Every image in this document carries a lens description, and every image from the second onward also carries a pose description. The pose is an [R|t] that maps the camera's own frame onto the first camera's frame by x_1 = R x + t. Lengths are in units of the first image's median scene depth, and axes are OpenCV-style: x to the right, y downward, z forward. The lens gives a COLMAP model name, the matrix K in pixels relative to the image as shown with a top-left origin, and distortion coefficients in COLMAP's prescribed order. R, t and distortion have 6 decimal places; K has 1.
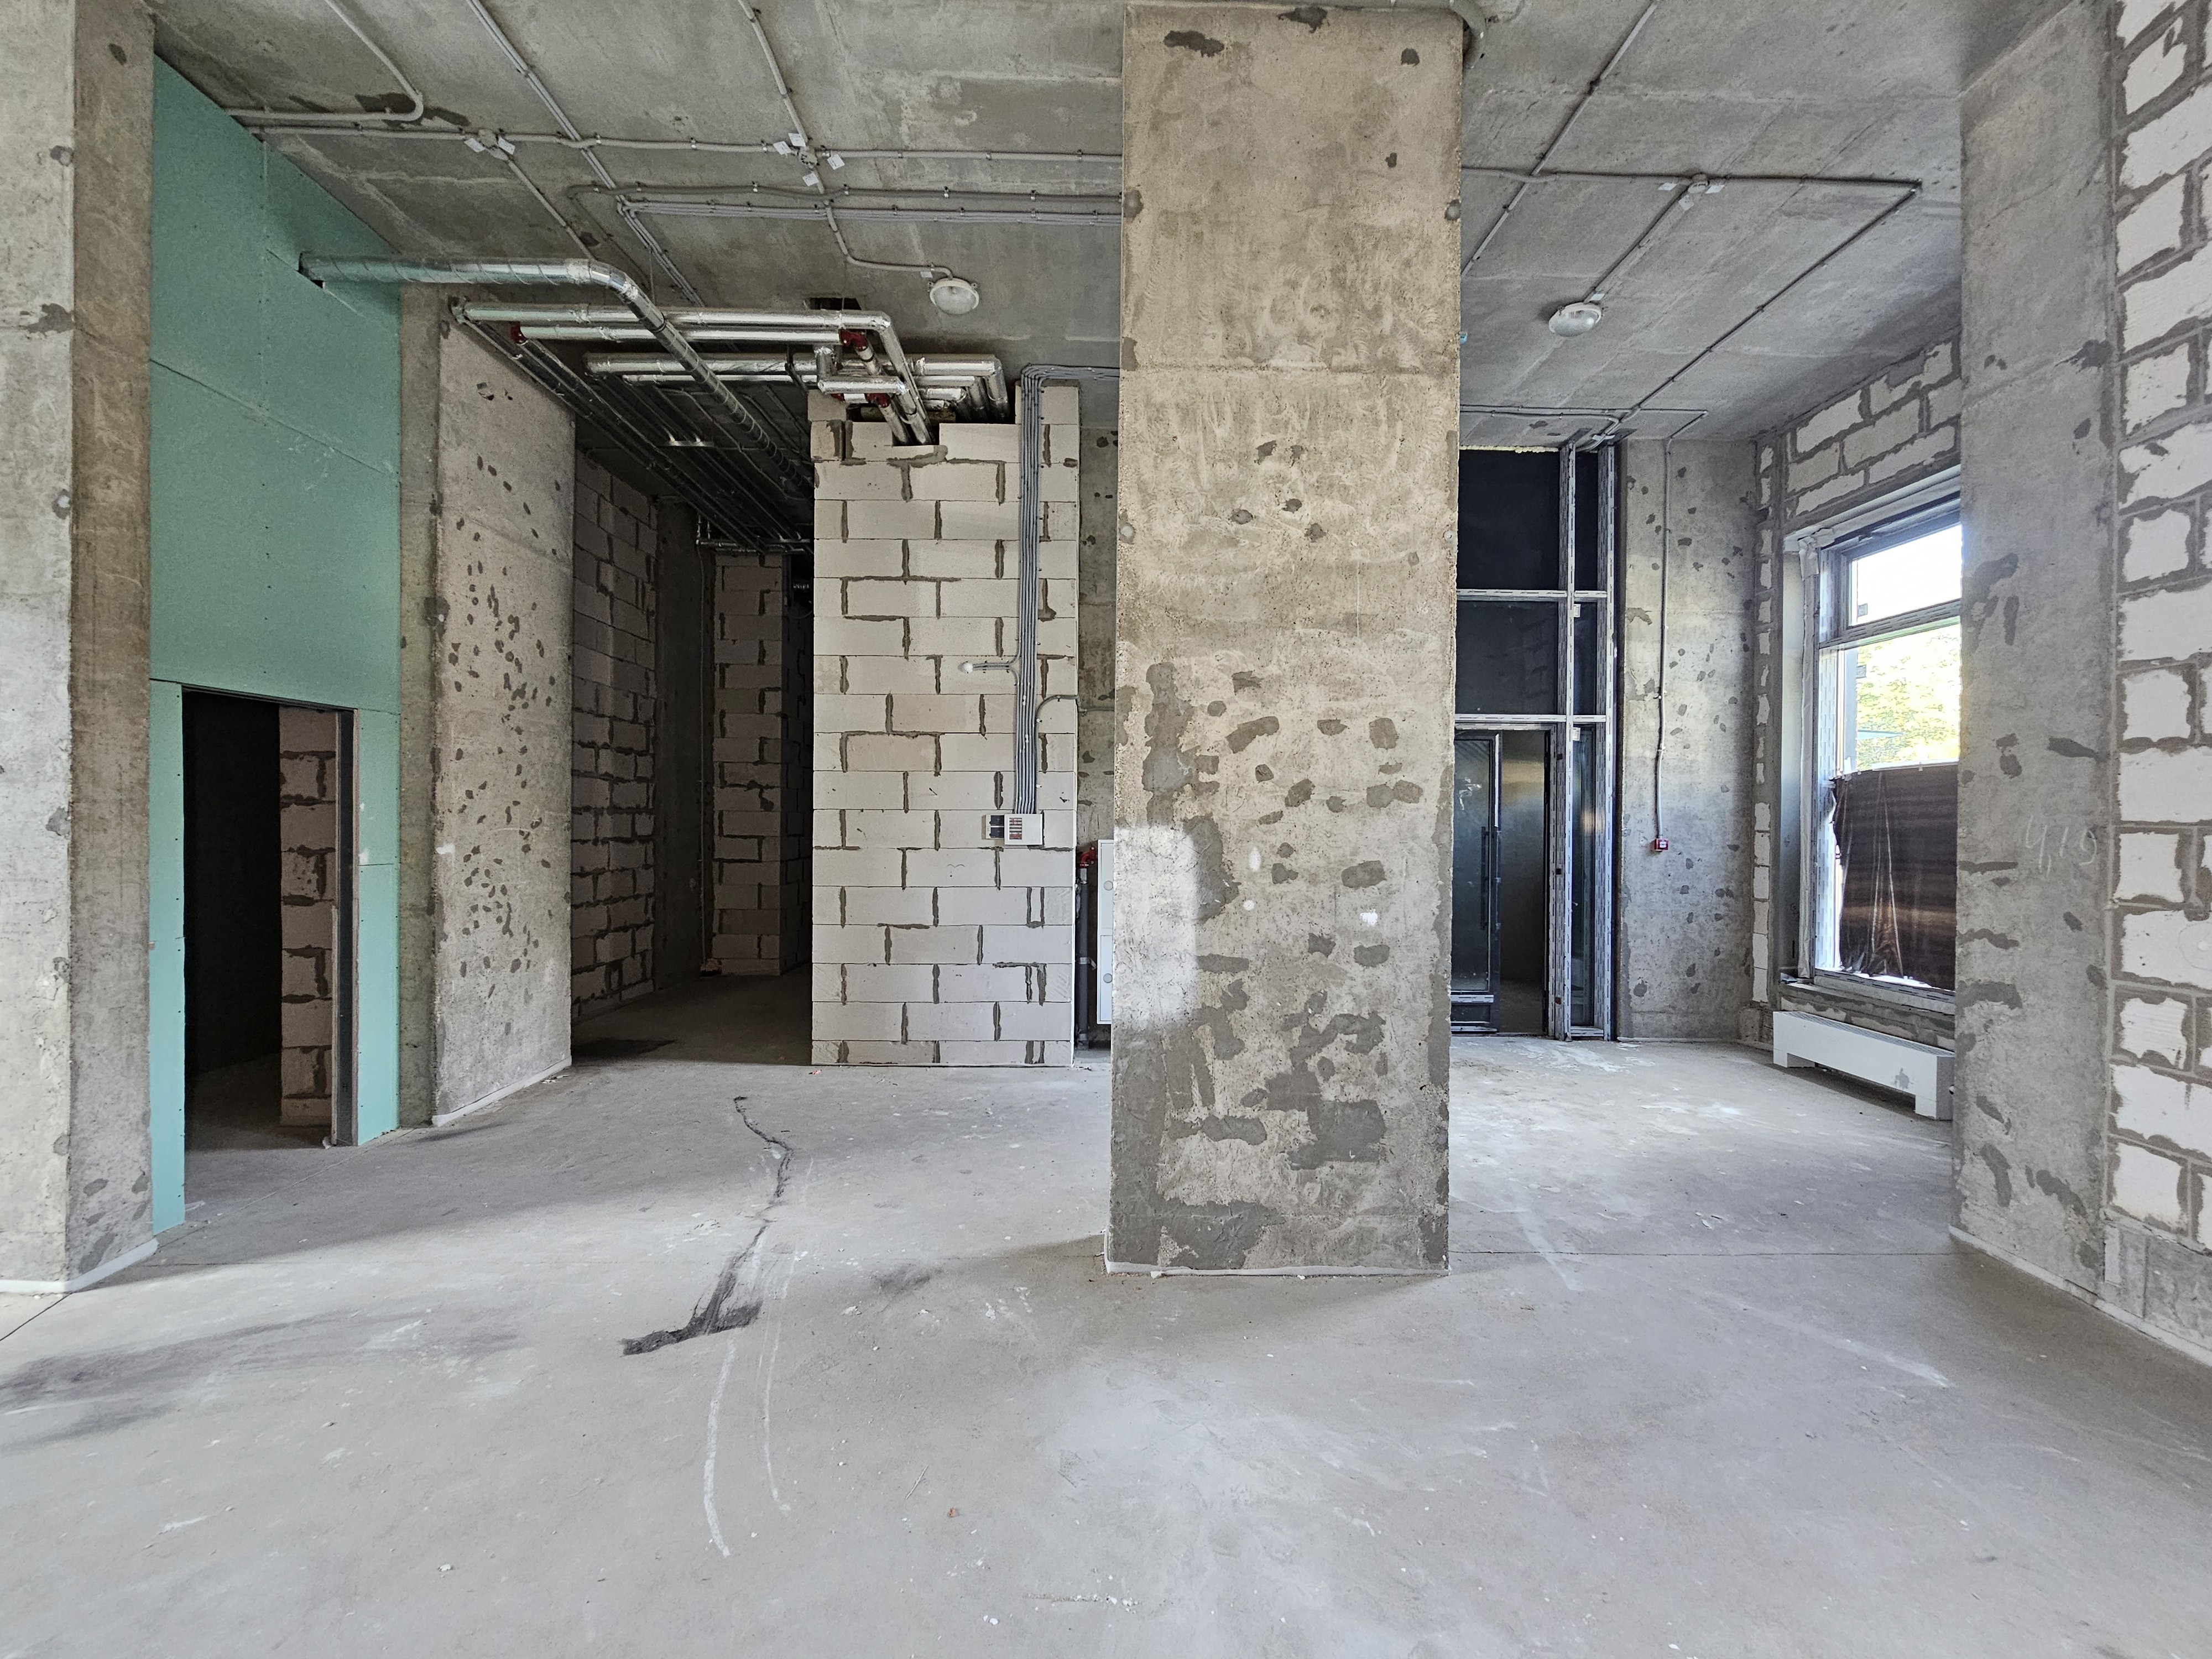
lens RADIAL K [[903.5, 0, 1106.1], [0, 903.5, 826.1], [0, 0, 1]] dist [-0.000100, -0.000514]
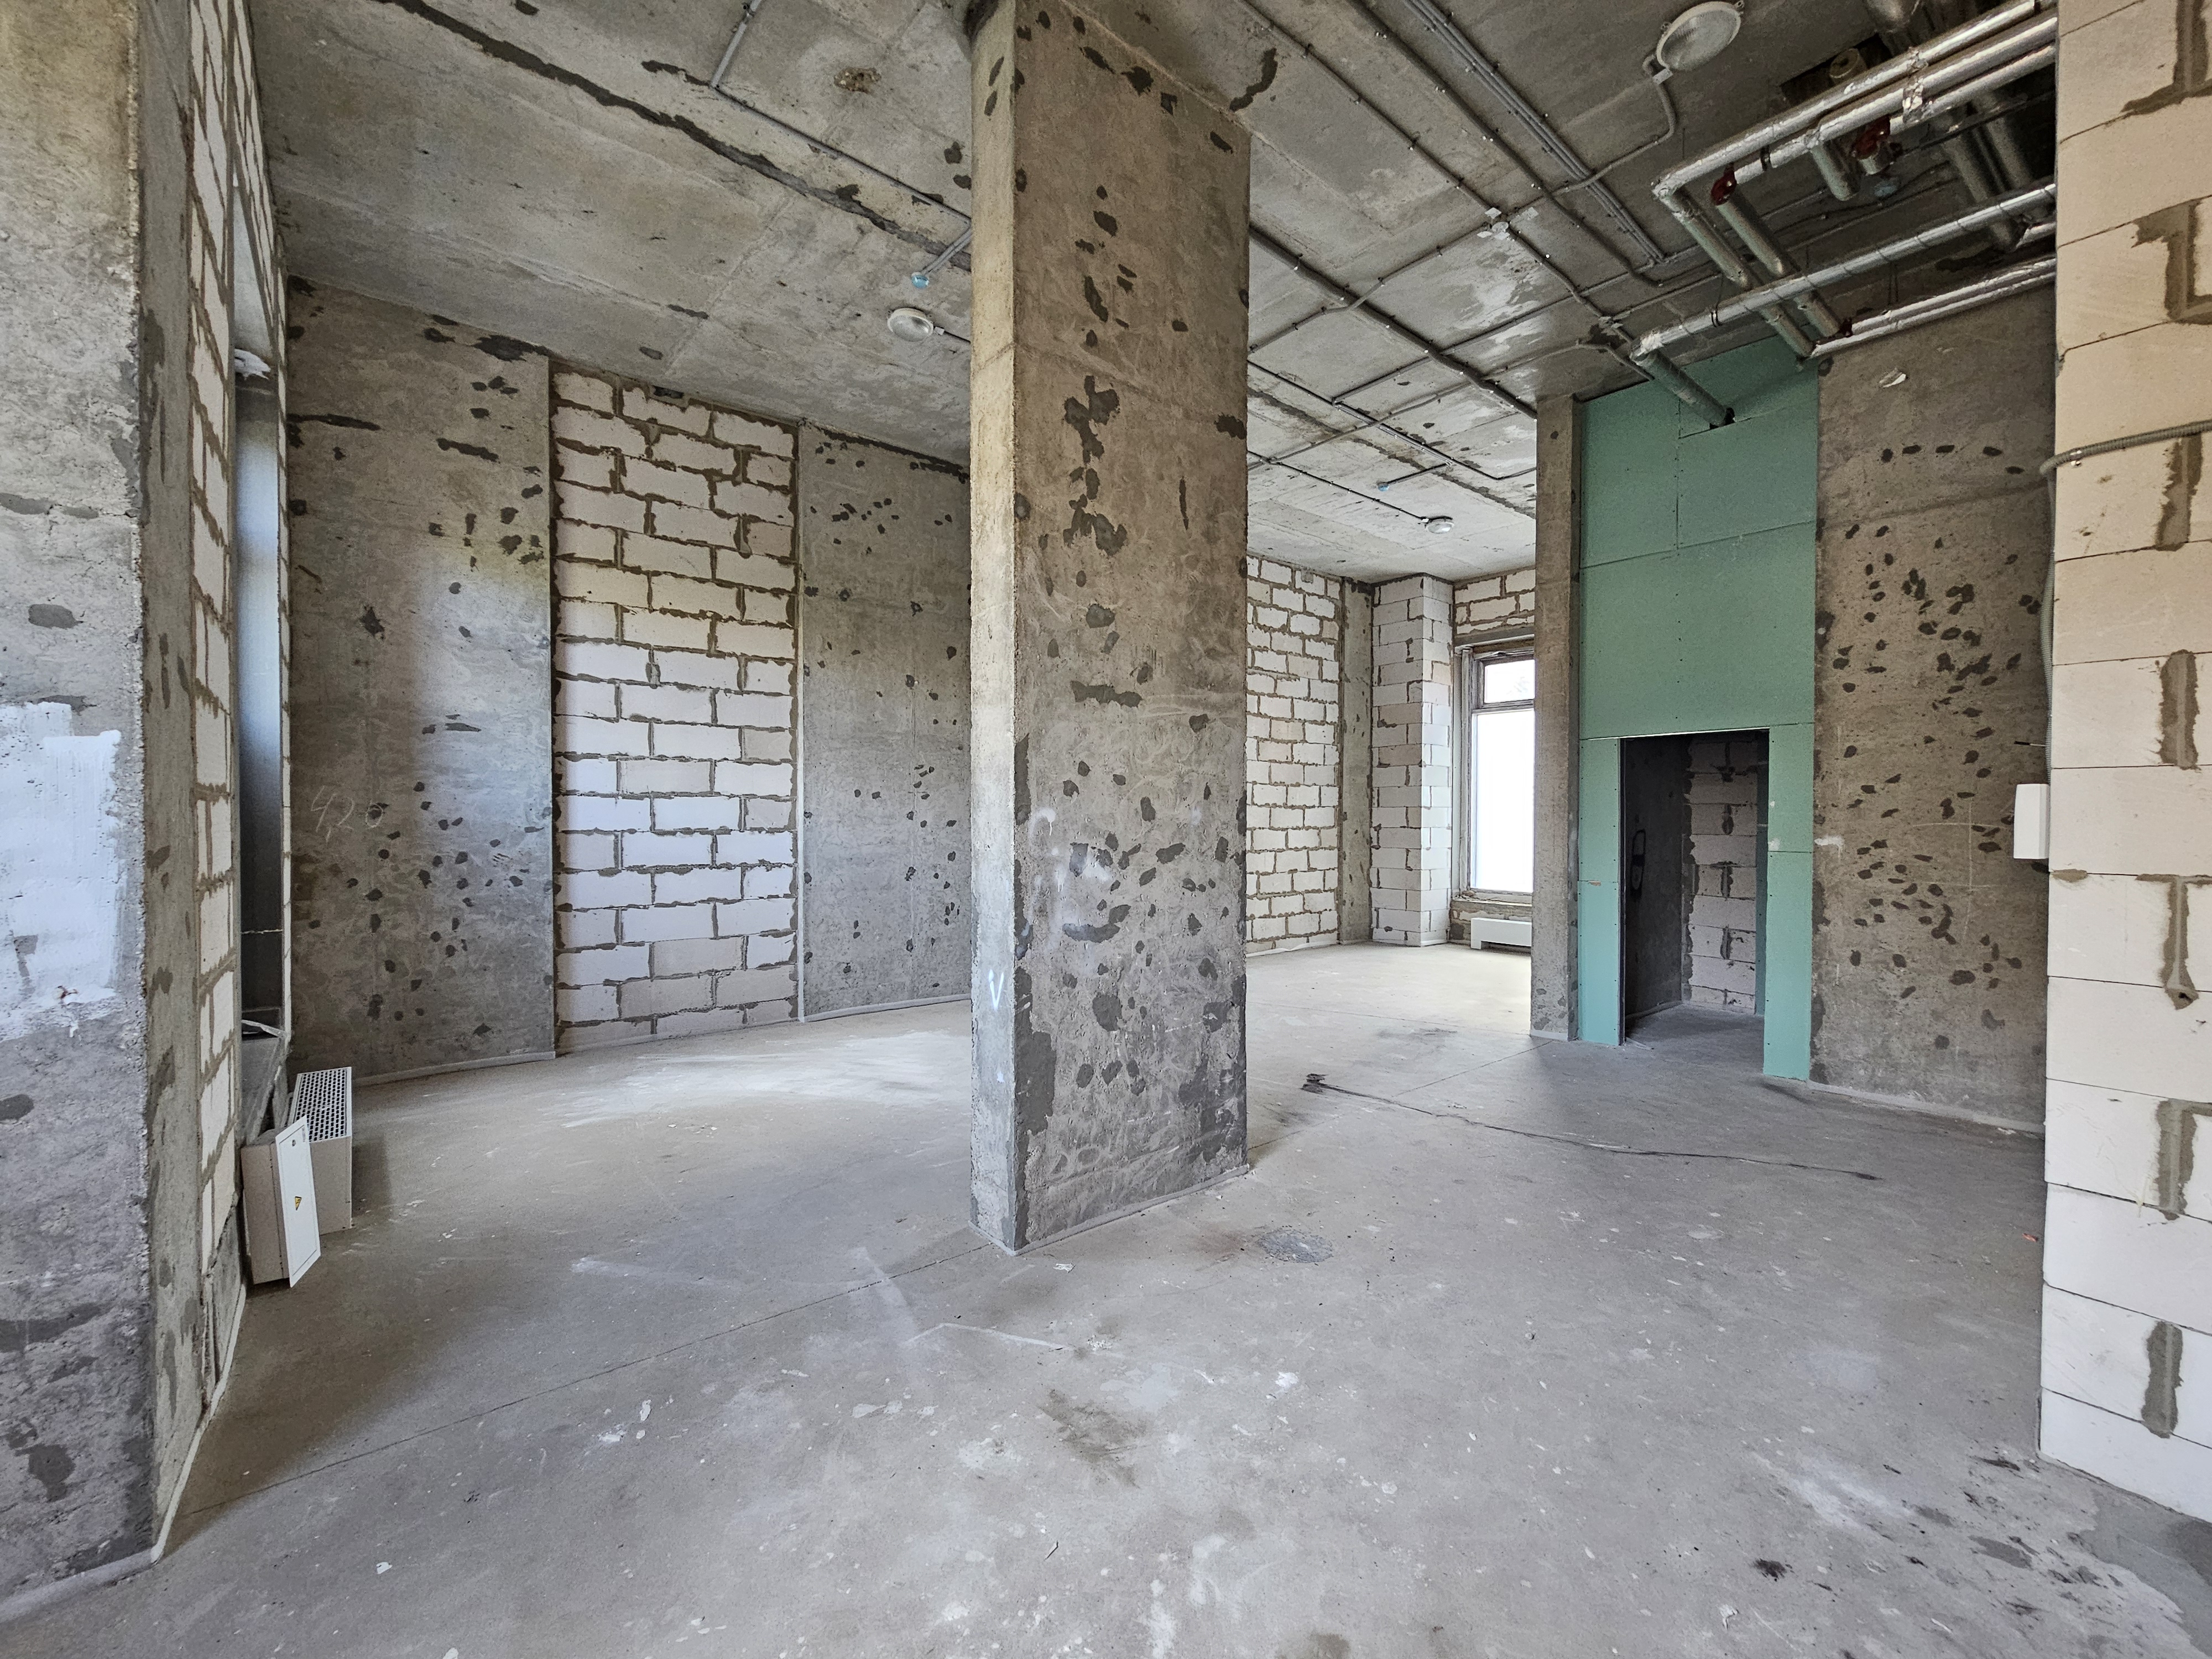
lens RADIAL K [[903.5, 0, 1111.3], [0, 903.5, 827.6], [0, 0, 1]] dist [-0.000100, -0.000514]
pose [[-0.783096, -0.003630, -0.621890, 0.905981], [-0.012320, 0.999877, 0.009678, 0.013578], [0.621778, 0.015241, -0.783045, 1.914451]]
